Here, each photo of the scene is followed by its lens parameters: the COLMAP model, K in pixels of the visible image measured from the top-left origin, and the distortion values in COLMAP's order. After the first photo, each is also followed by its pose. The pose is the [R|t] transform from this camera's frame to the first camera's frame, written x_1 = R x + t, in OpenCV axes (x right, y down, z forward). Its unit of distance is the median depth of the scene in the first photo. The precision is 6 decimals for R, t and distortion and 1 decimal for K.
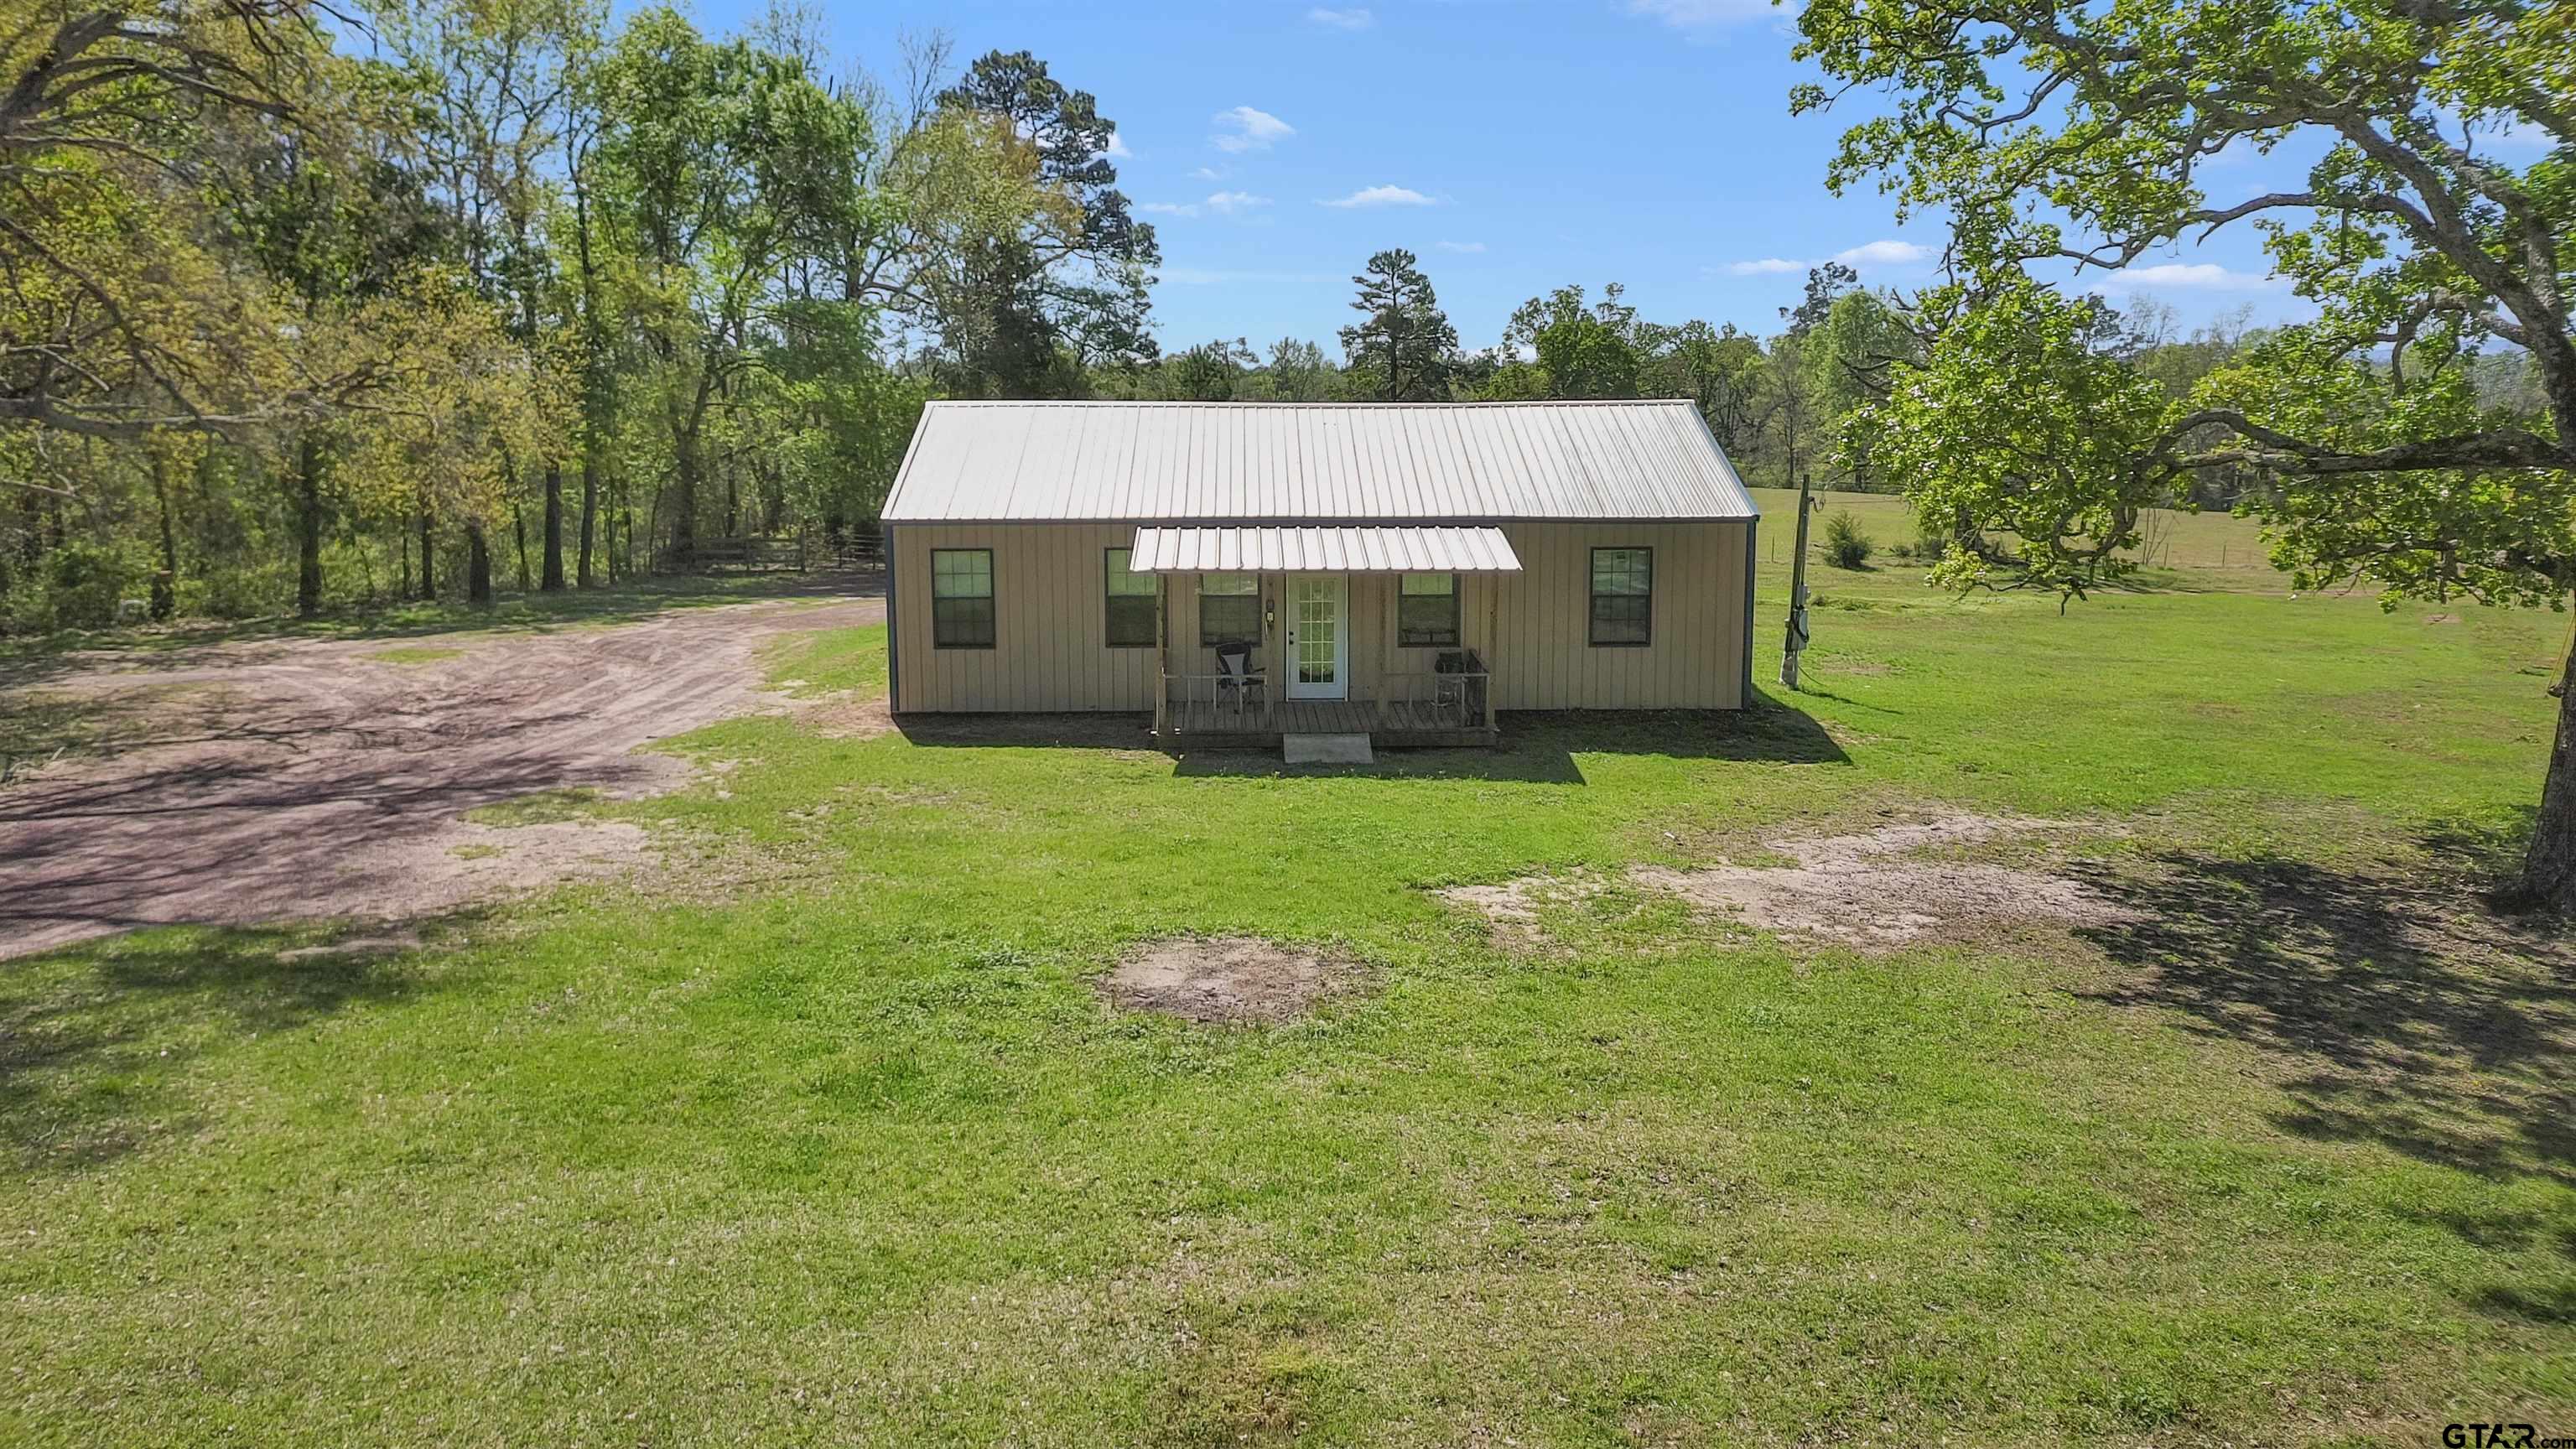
lens RADIAL K [[2023.3, 0, 1254.7], [0, 2023.3, 726.1], [0, 0, 1]] dist [0.066664, -0.089768]
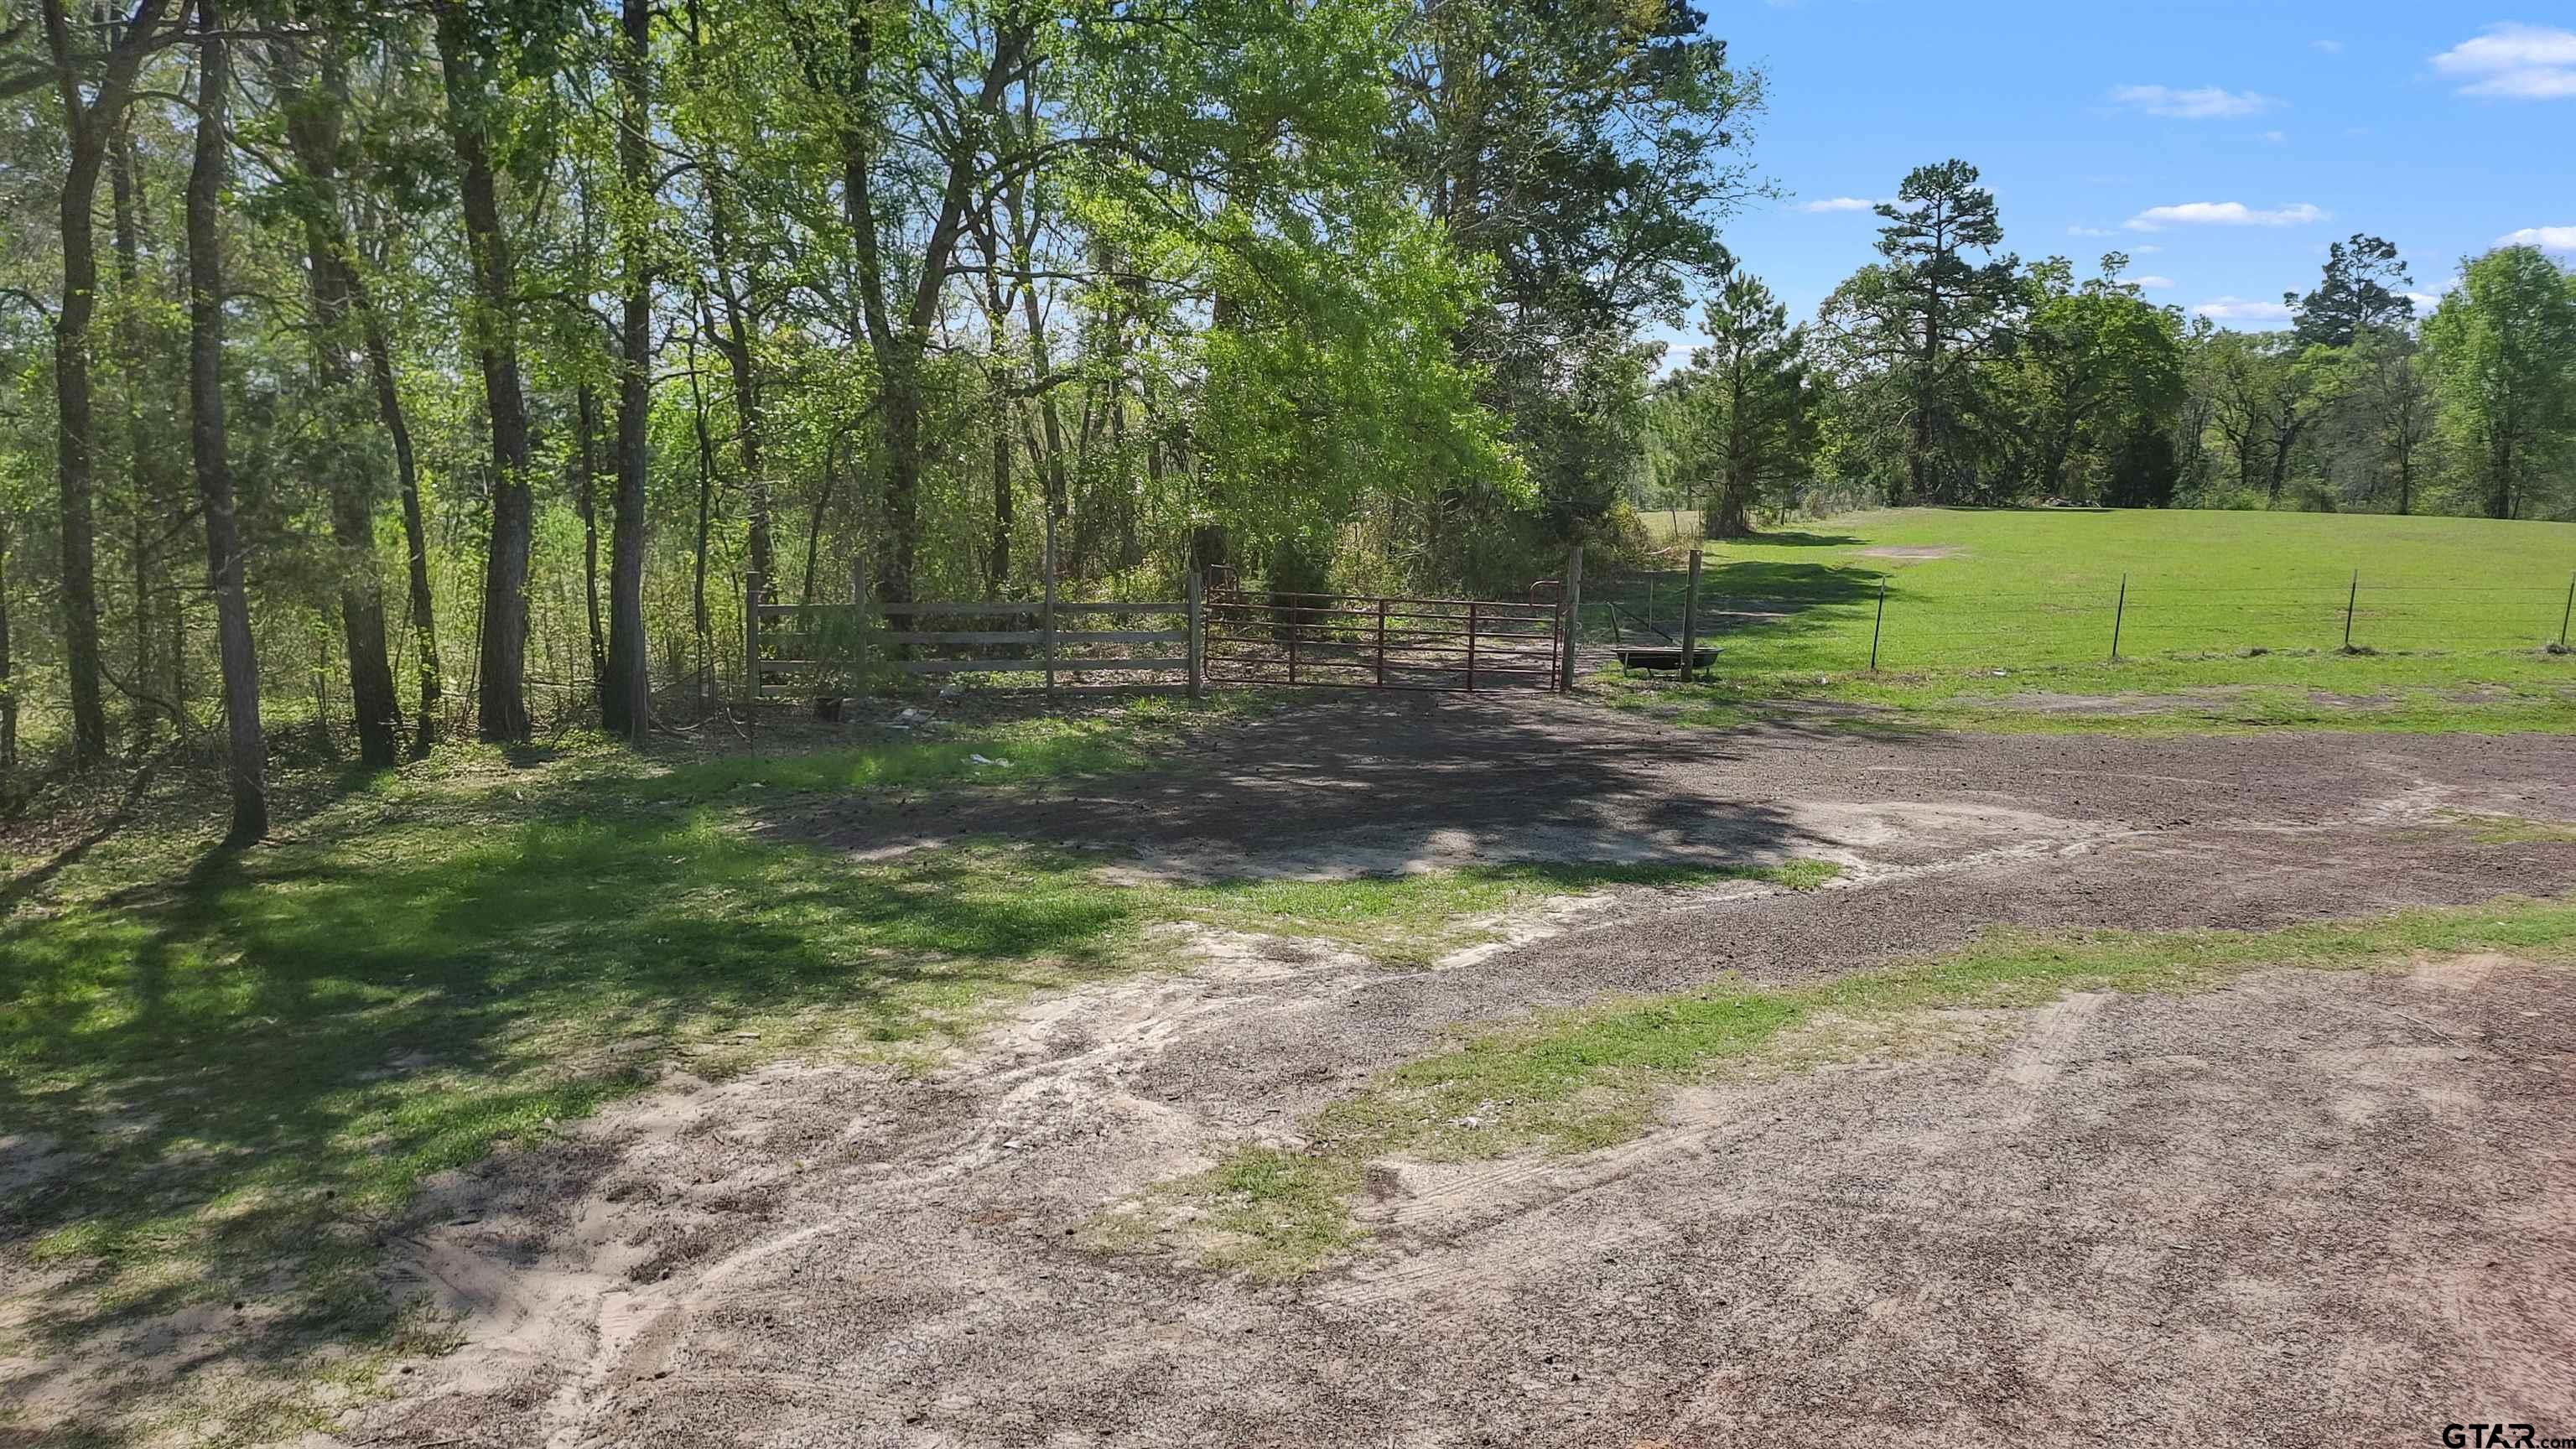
lens RADIAL K [[2023.3, 0, 1254.7], [0, 2023.3, 726.1], [0, 0, 1]] dist [0.066664, -0.089768]
pose [[0.993635, 0.011125, -0.112098, -0.121188], [-0.013451, 0.999709, -0.020012, -0.045484], [0.111843, 0.021393, 0.993496, 0.453029]]
